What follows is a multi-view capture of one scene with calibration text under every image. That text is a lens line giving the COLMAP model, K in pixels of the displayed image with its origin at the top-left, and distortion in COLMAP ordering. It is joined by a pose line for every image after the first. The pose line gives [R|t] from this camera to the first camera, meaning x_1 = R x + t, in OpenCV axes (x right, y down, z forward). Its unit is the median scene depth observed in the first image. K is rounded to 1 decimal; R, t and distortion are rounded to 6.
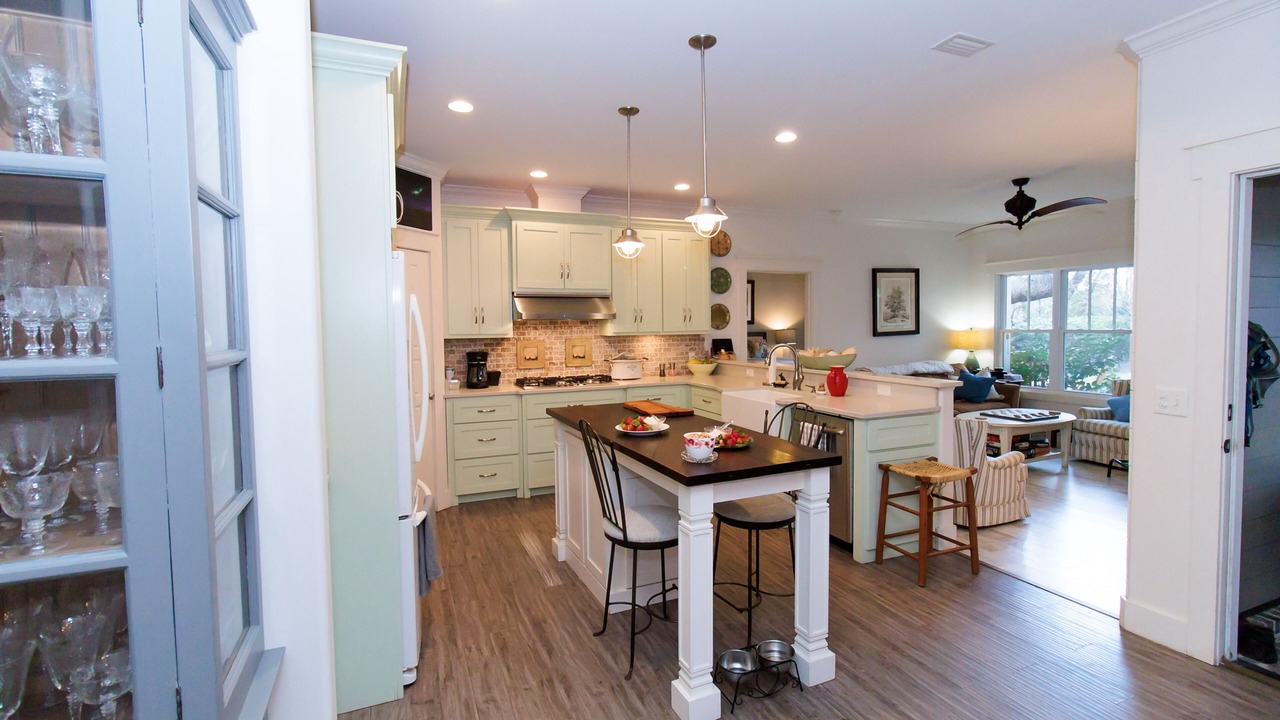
lens RADIAL K [[593.4, 0, 641.7], [0, 593.4, 351.1], [0, 0, 1]] dist [-0.000119, -0.000025]
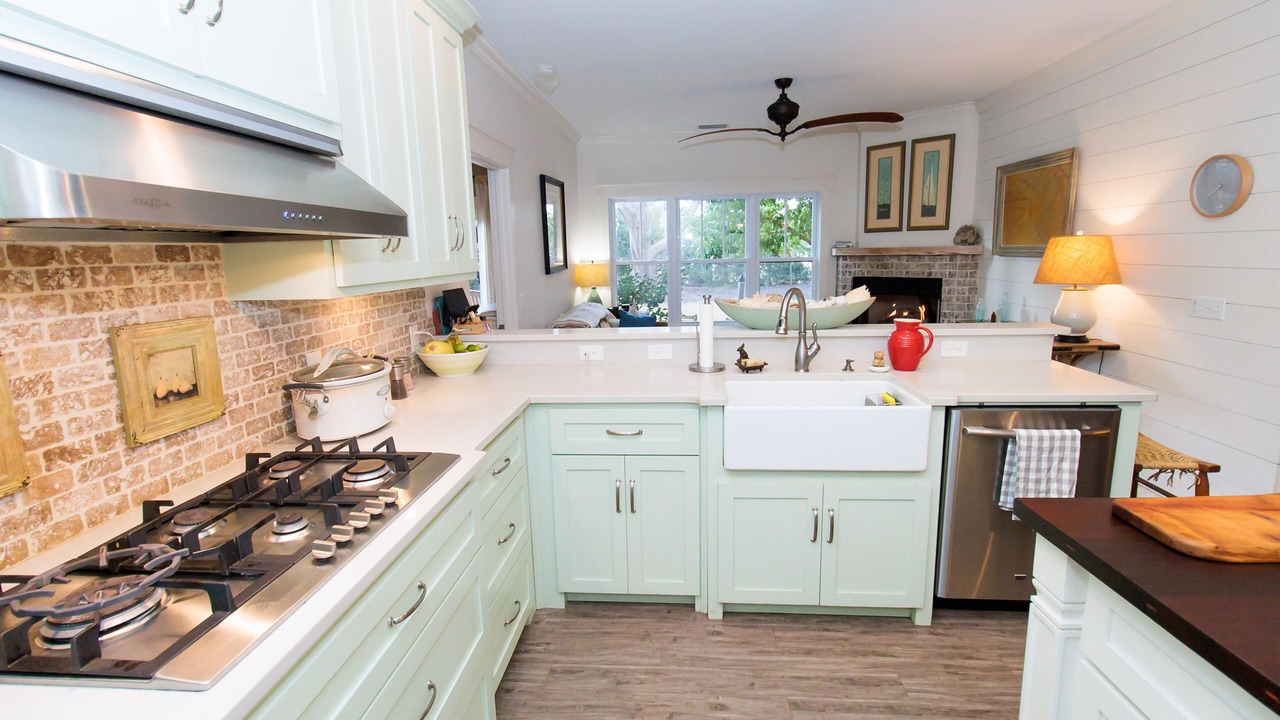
lens RADIAL K [[582.5, 0, 639.9], [0, 582.5, 352.7], [0, 0, 1]] dist [-0.000271, -0.000275]
pose [[0.457205, -0.153436, 0.876026, -0.248012], [0.060219, 0.988086, 0.141634, -0.032809], [-0.887320, -0.012003, 0.460998, 0.783797]]
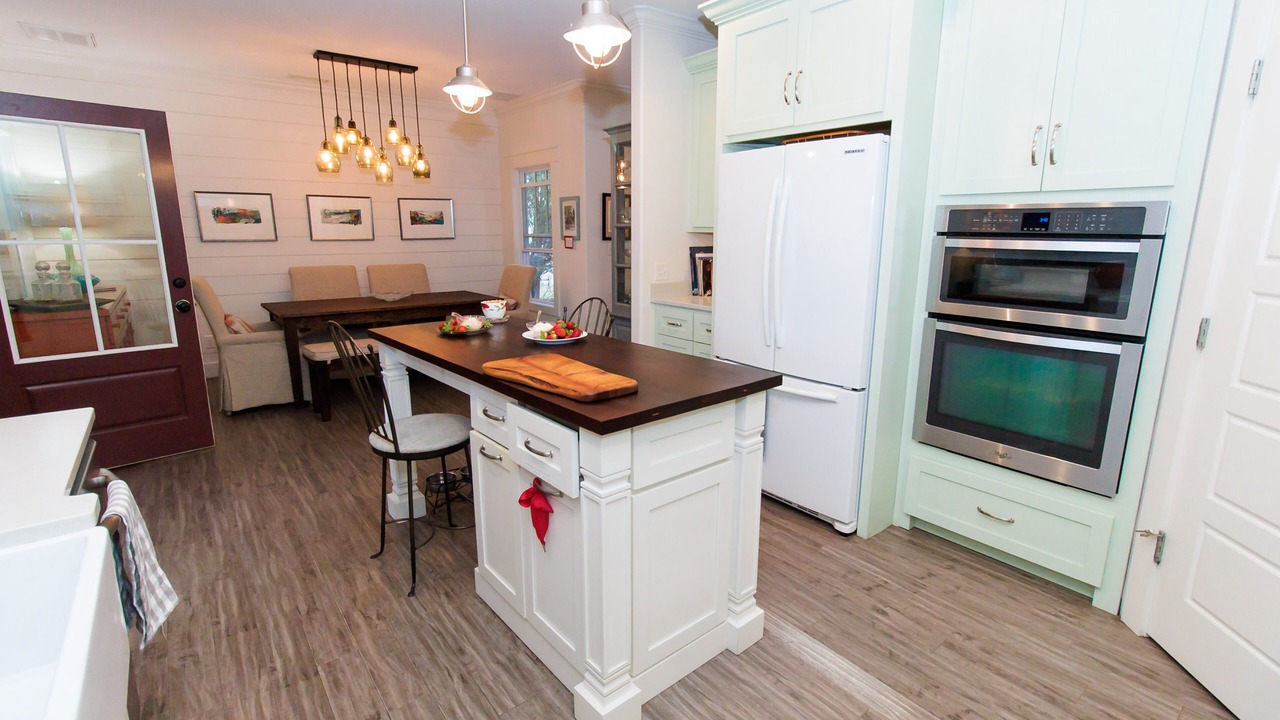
lens RADIAL K [[582.5, 0, 639.9], [0, 582.5, 352.7], [0, 0, 1]] dist [-0.000271, -0.000275]
pose [[-0.957687, 0.065178, -0.280334, 0.066765], [-0.007691, 0.967877, 0.251306, -0.029618], [0.287709, 0.242829, -0.926422, 0.984892]]
